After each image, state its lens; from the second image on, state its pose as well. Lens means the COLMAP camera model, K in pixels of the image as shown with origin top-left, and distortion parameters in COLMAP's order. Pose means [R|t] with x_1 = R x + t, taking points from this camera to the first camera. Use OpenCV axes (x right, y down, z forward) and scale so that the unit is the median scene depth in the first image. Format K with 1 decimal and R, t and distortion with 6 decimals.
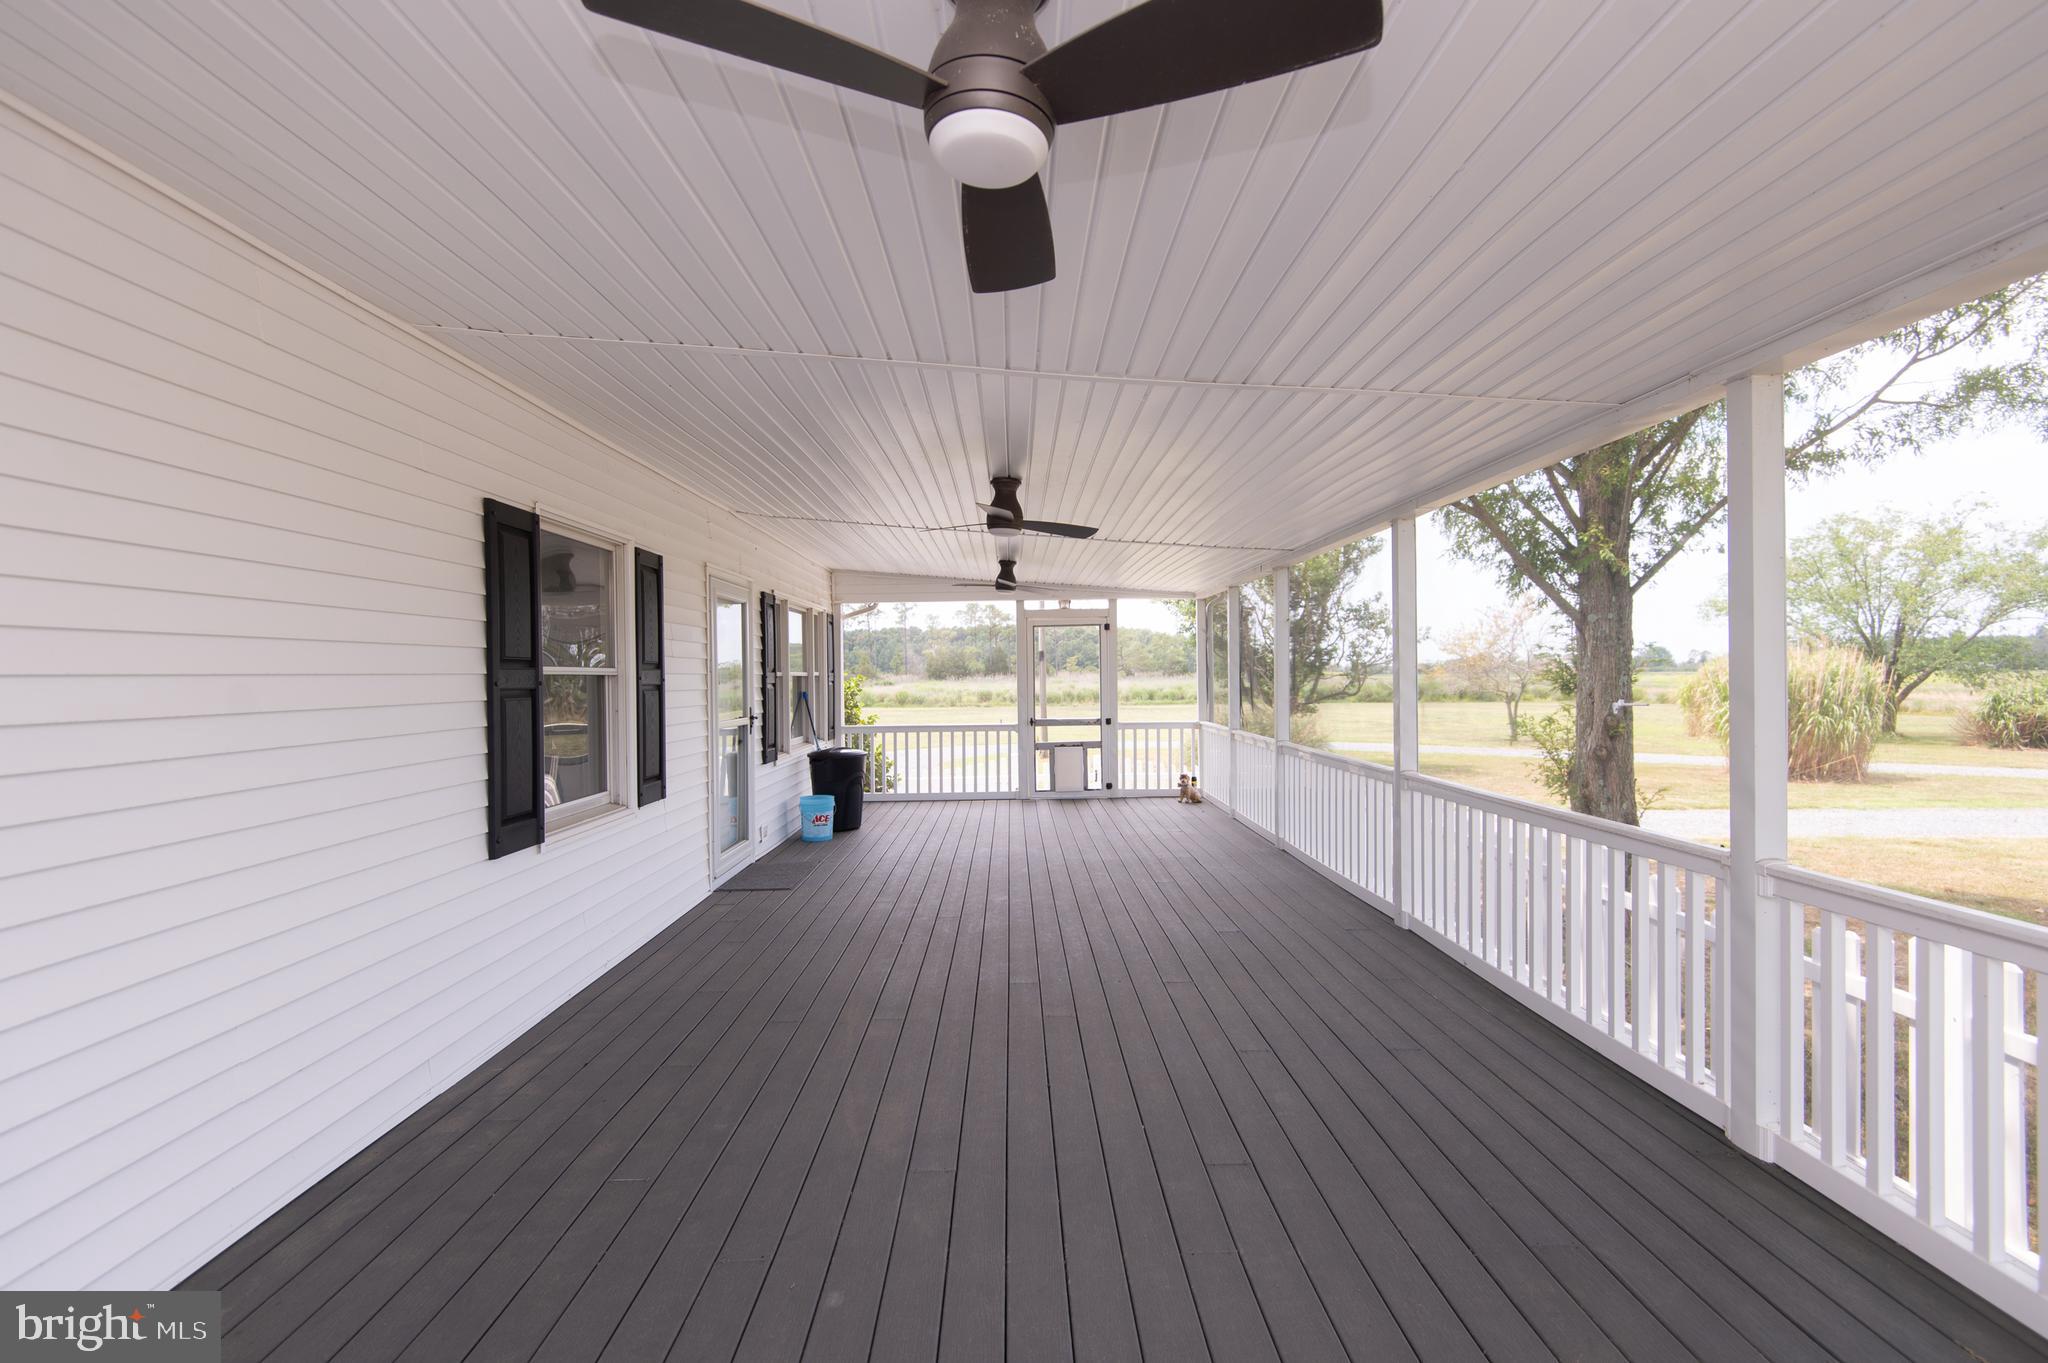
lens RADIAL K [[940.8, 0, 1032.8], [0, 940.8, 677.5], [0, 0, 1]] dist [0.047688, -0.029954]
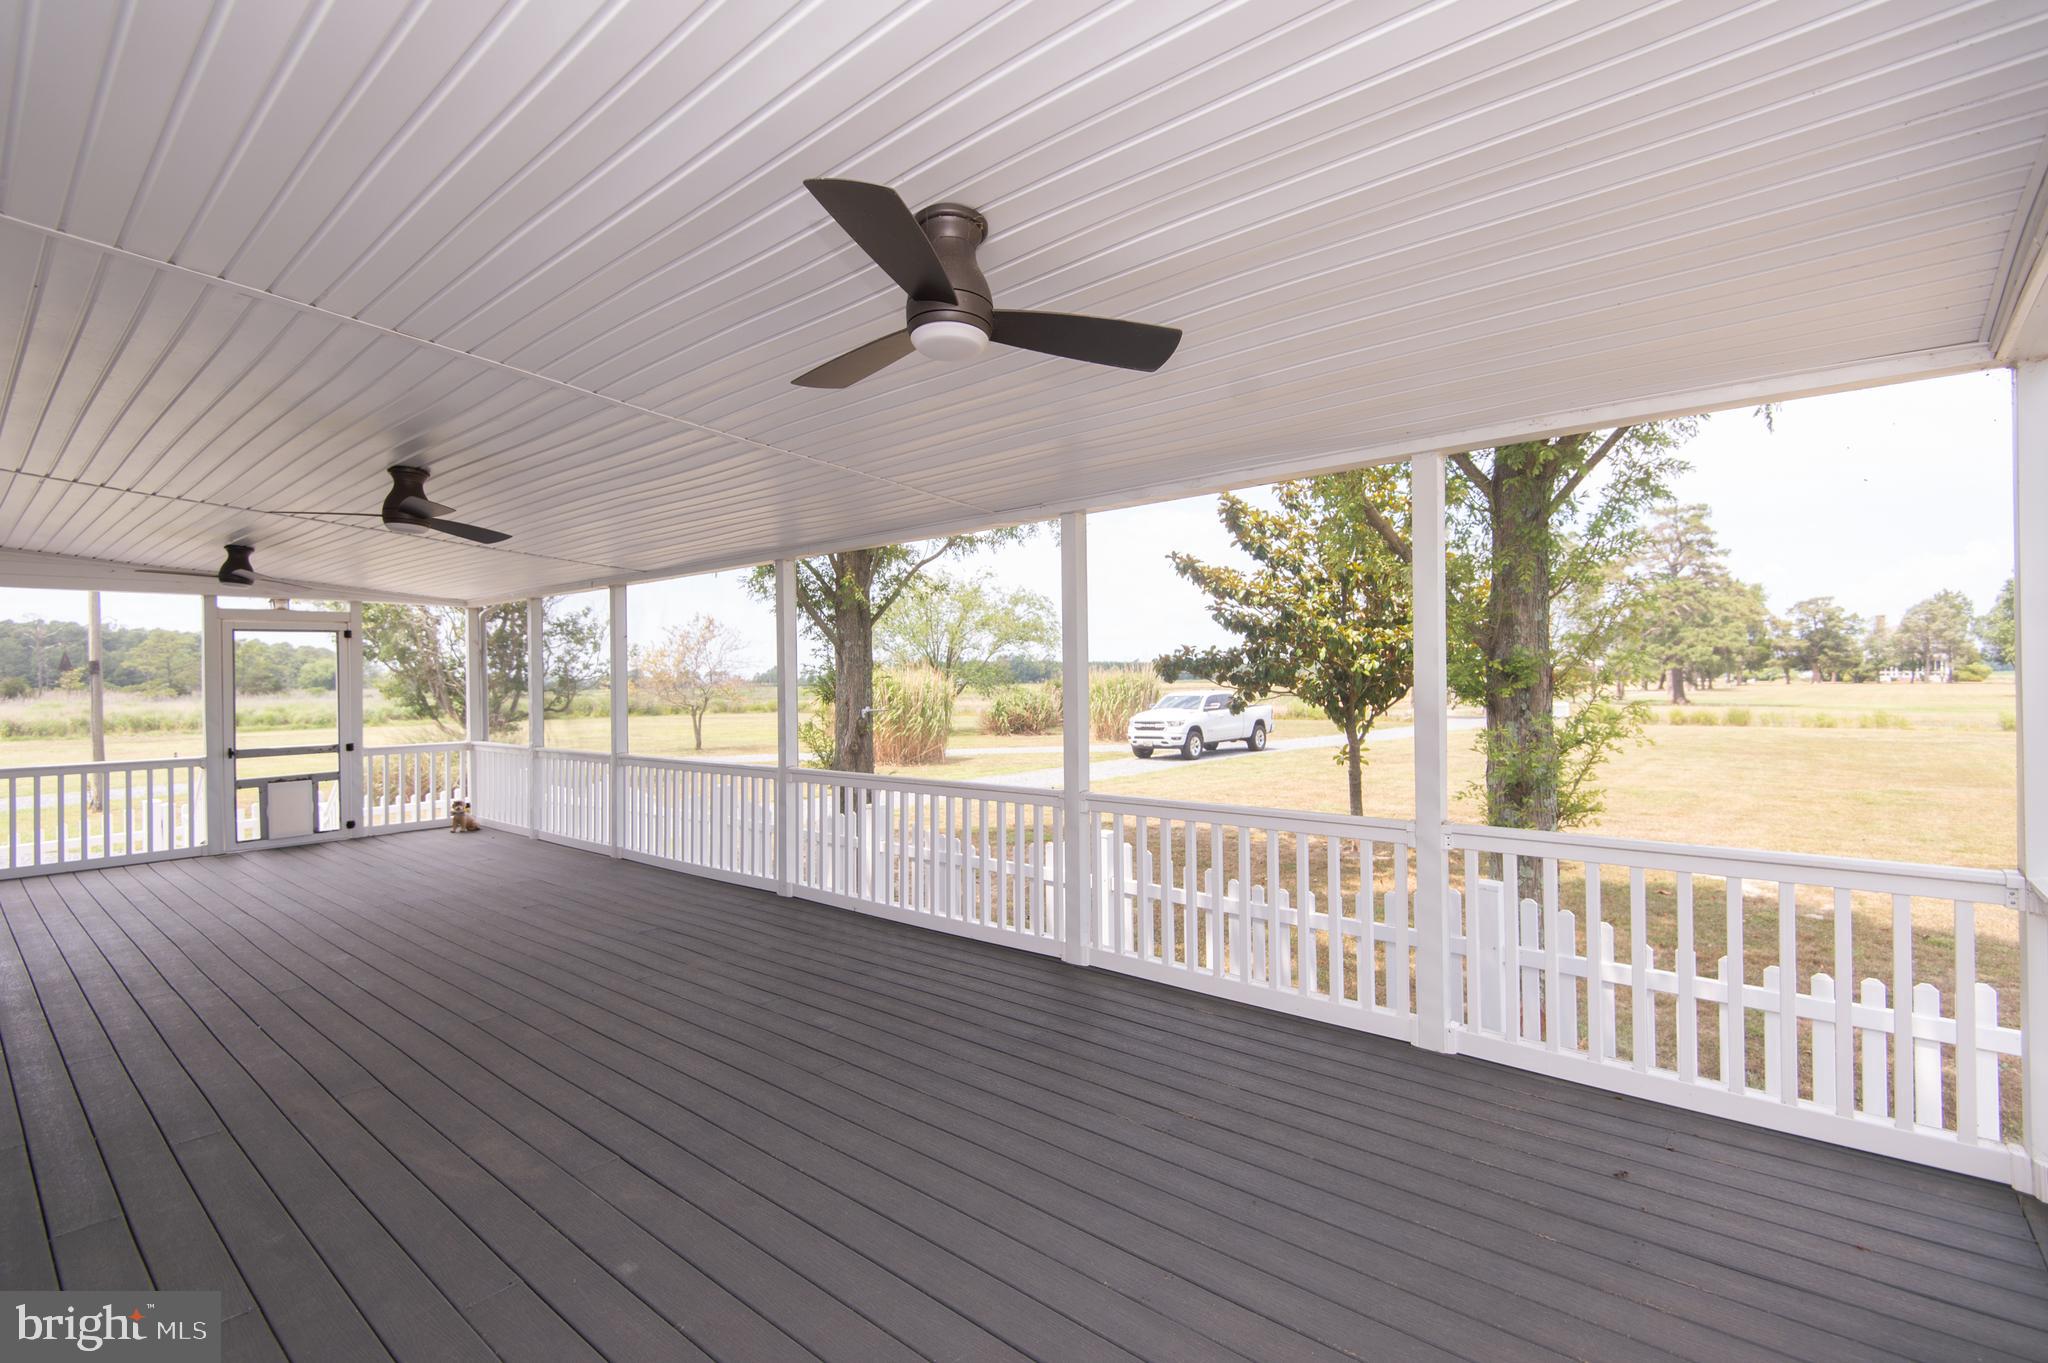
lens RADIAL K [[940.8, 0, 1032.8], [0, 940.8, 677.5], [0, 0, 1]] dist [0.047688, -0.029954]
pose [[0.649356, 0.003092, 0.760479, -0.172010], [0.009711, 0.999876, -0.012357, 0.001075], [-0.760423, 0.015409, 0.649246, -0.012925]]
